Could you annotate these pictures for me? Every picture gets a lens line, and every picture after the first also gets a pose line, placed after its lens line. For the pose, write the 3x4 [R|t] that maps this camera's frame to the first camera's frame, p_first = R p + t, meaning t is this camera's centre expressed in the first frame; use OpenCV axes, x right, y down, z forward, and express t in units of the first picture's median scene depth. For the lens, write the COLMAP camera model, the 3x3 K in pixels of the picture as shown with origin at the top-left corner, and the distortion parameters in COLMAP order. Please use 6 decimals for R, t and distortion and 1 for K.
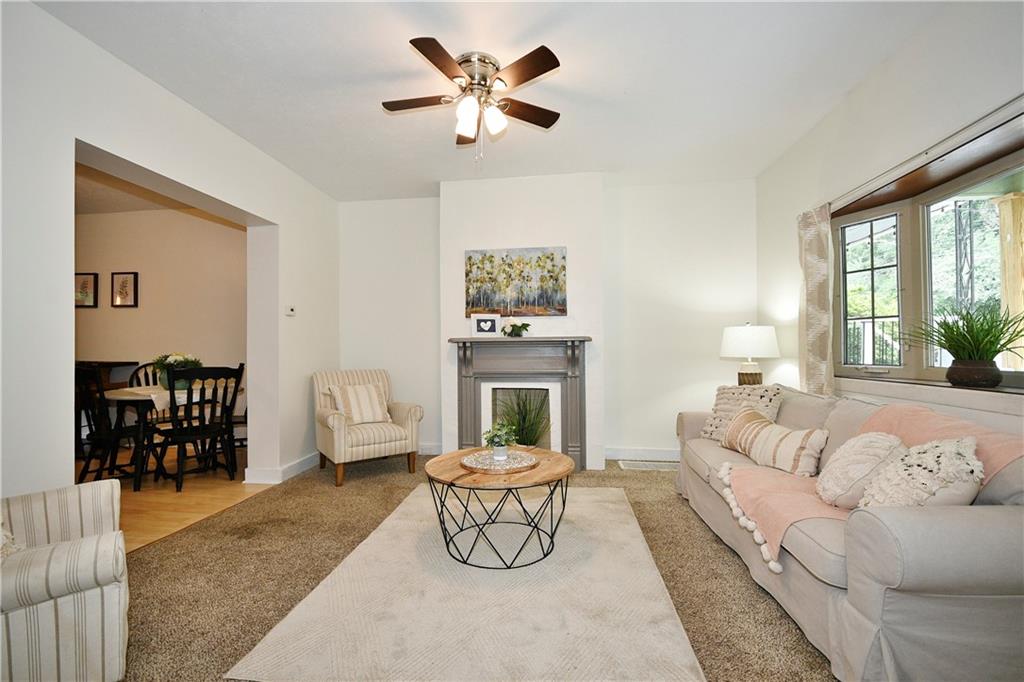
lens RADIAL K [[452.7, 0, 504.4], [0, 452.7, 347.2], [0, 0, 1]] dist [-0.004661, -0.000367]
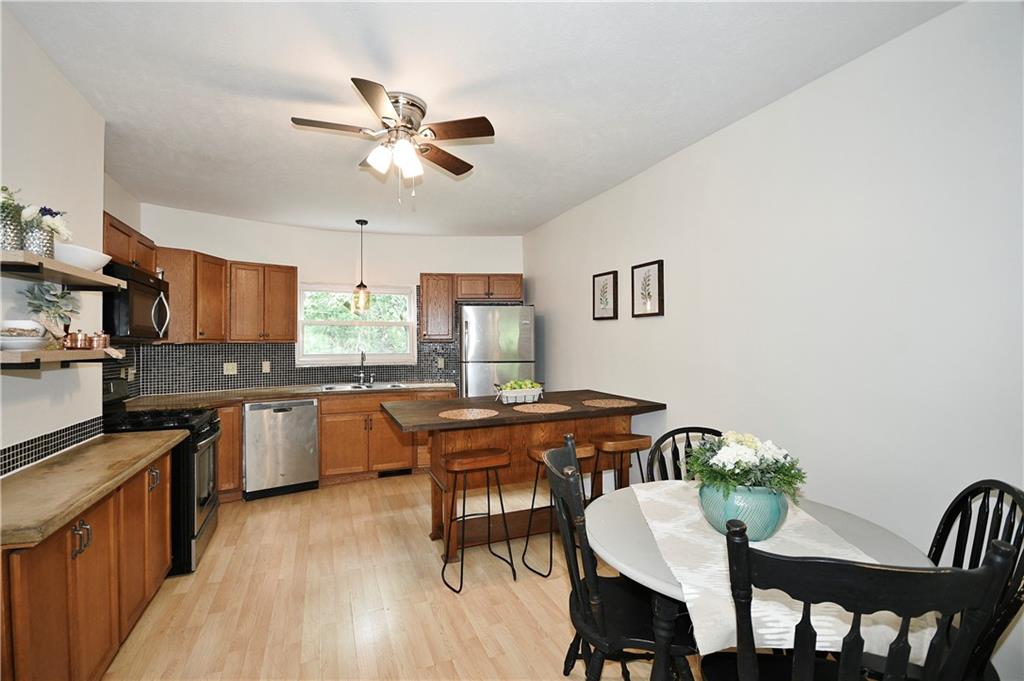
lens RADIAL K [[452.7, 0, 505.4], [0, 452.7, 348.5], [0, 0, 1]] dist [-0.004661, -0.000367]
pose [[0.513661, 0.012619, -0.857901, -0.480199], [0.018461, 0.999498, 0.025756, -0.079188], [0.857795, -0.029068, 0.513170, 0.608239]]
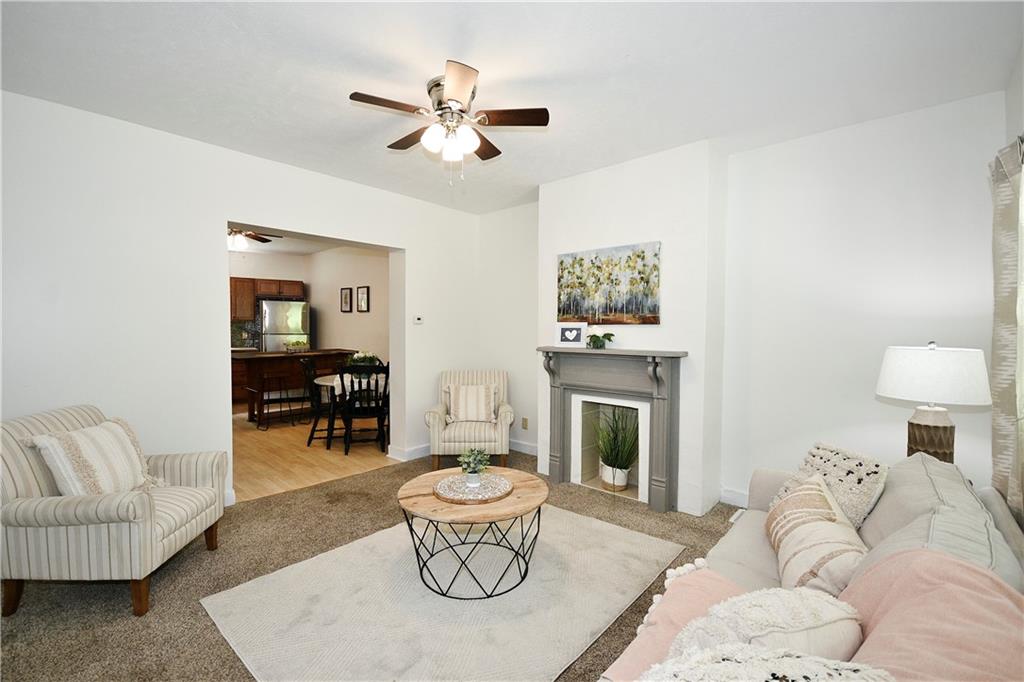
lens RADIAL K [[452.7, 0, 502.5], [0, 452.7, 347.8], [0, 0, 1]] dist [-0.004661, -0.000367]
pose [[0.814902, 0.035738, -0.578495, 0.385623], [-0.007990, 0.998695, 0.050441, -0.066687], [0.579543, -0.036483, 0.814125, 0.152178]]
